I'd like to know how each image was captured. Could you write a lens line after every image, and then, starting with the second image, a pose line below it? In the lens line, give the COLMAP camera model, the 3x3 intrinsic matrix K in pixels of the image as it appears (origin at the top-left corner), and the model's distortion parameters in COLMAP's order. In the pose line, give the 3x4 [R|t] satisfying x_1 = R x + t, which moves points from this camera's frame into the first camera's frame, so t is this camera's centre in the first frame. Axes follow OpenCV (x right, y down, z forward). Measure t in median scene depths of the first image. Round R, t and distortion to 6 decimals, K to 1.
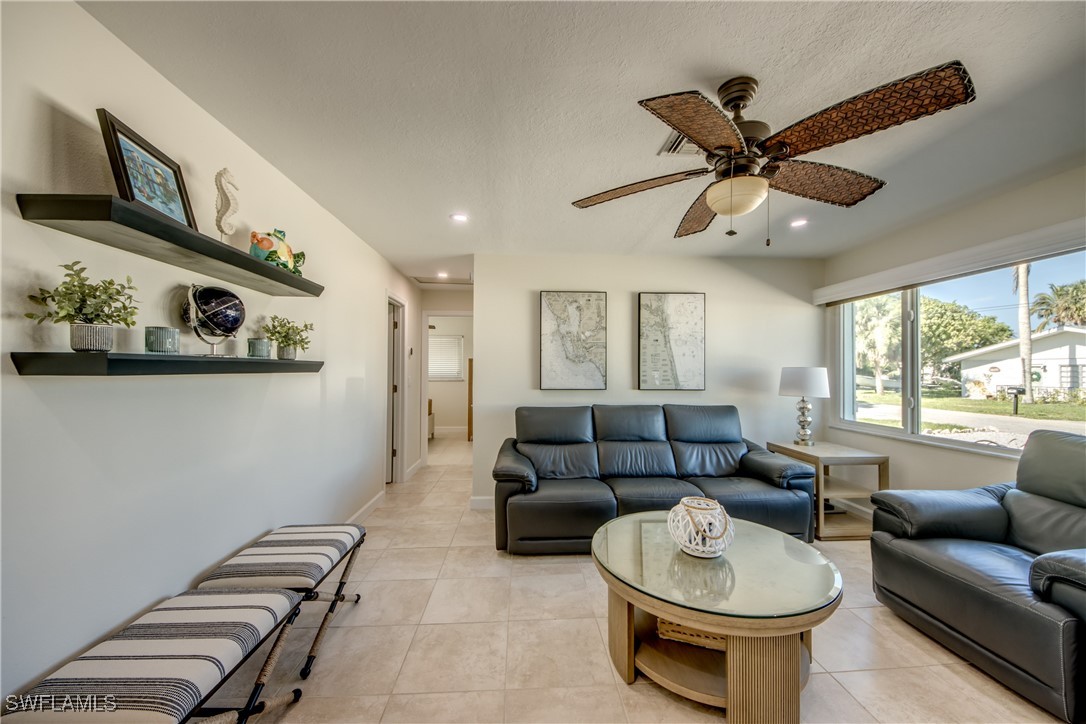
lens RADIAL K [[402.8, 0, 534.9], [0, 402.8, 363.4], [0, 0, 1]] dist [0.037237, -0.023627]
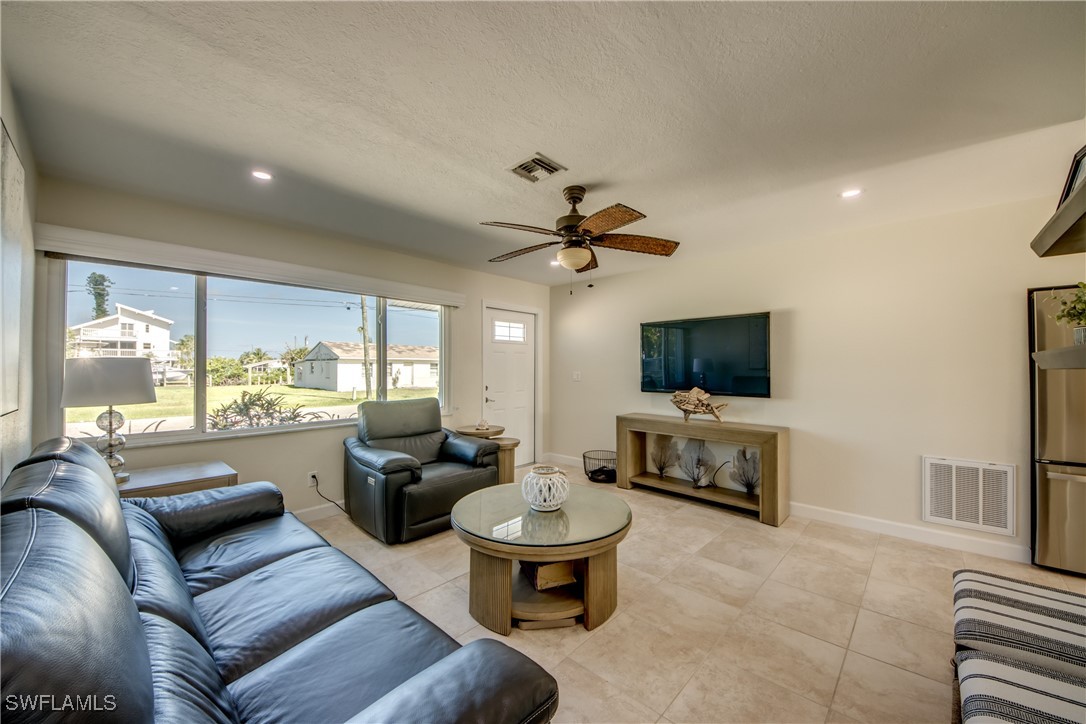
lens RADIAL K [[425.6, 0, 545.0], [0, 425.6, 361.5], [0, 0, 1]] dist [0.017403, -0.016307]
pose [[-0.715431, 0.006014, 0.698658, -0.569595], [-0.014089, 0.999635, -0.023032, 0.035770], [-0.698541, -0.026322, -0.715085, 2.165688]]
